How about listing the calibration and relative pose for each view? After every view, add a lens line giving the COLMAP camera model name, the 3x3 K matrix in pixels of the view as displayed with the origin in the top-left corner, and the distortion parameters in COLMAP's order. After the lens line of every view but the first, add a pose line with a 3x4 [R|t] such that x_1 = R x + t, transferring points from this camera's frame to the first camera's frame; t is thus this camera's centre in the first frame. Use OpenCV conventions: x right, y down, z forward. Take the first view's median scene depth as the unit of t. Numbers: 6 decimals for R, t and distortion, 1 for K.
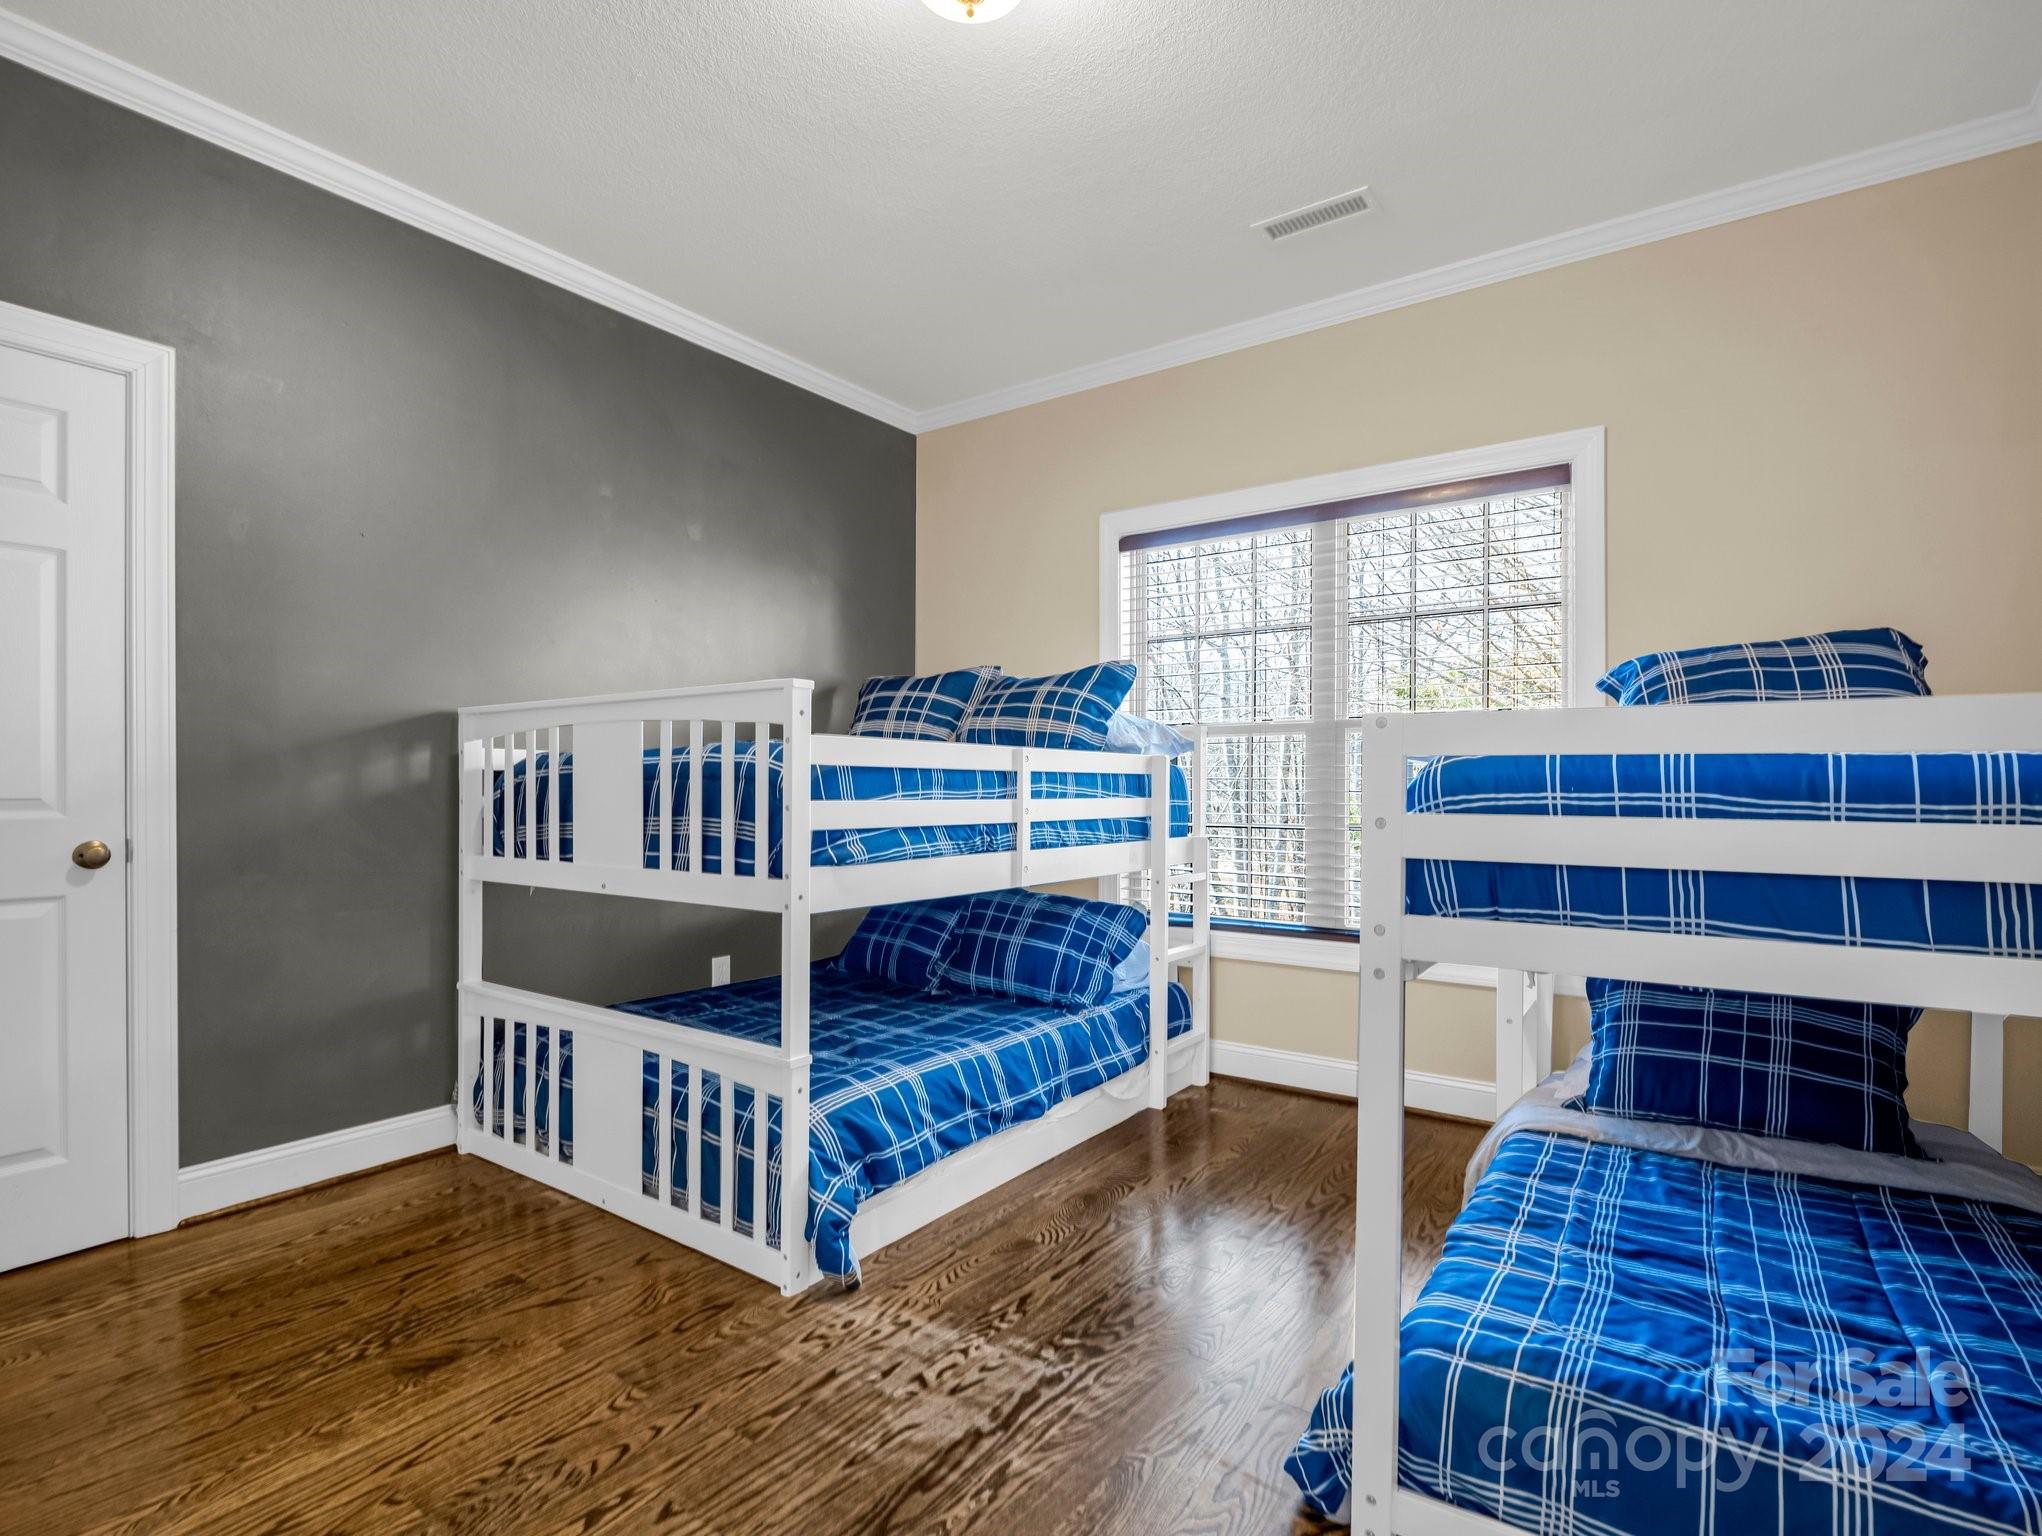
lens RADIAL K [[1026.2, 0, 1022.5], [0, 1026.2, 780.9], [0, 0, 1]] dist [-0.001054, -0.000007]
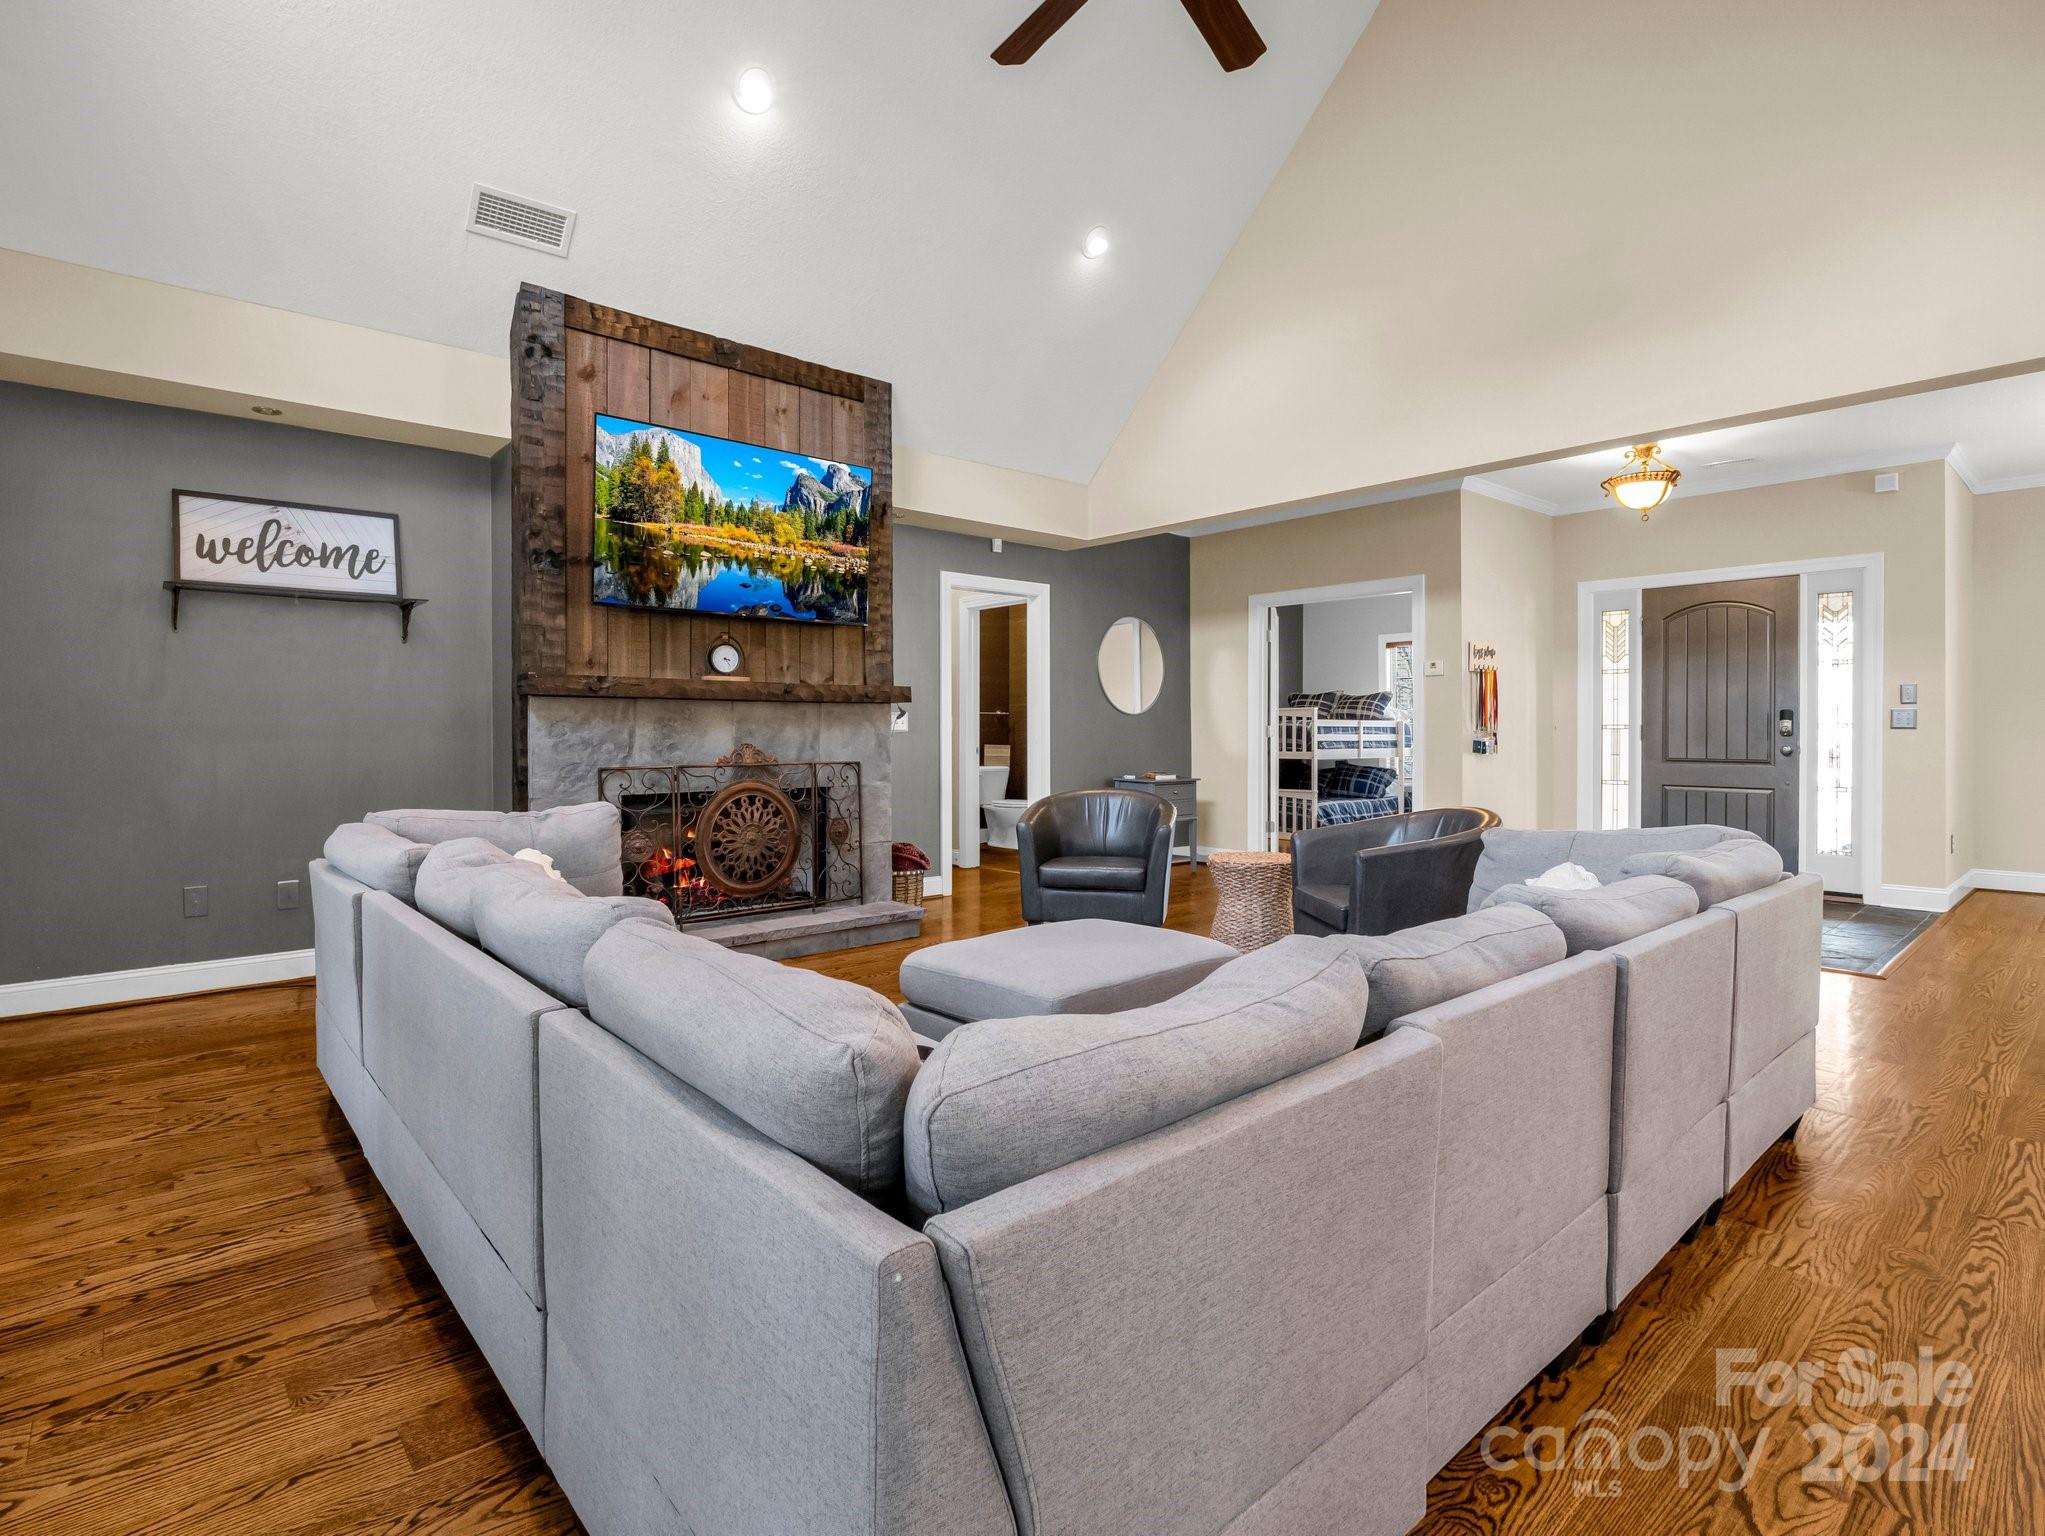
lens RADIAL K [[1007.7, 0, 1019.7], [0, 1007.7, 755.3], [0, 0, 1]] dist [0.001178, 0.000035]
pose [[0.975166, -0.004530, -0.221431, -0.359316], [0.009374, 0.999739, 0.020830, 0.005547], [0.221278, -0.022388, 0.974954, -2.536598]]
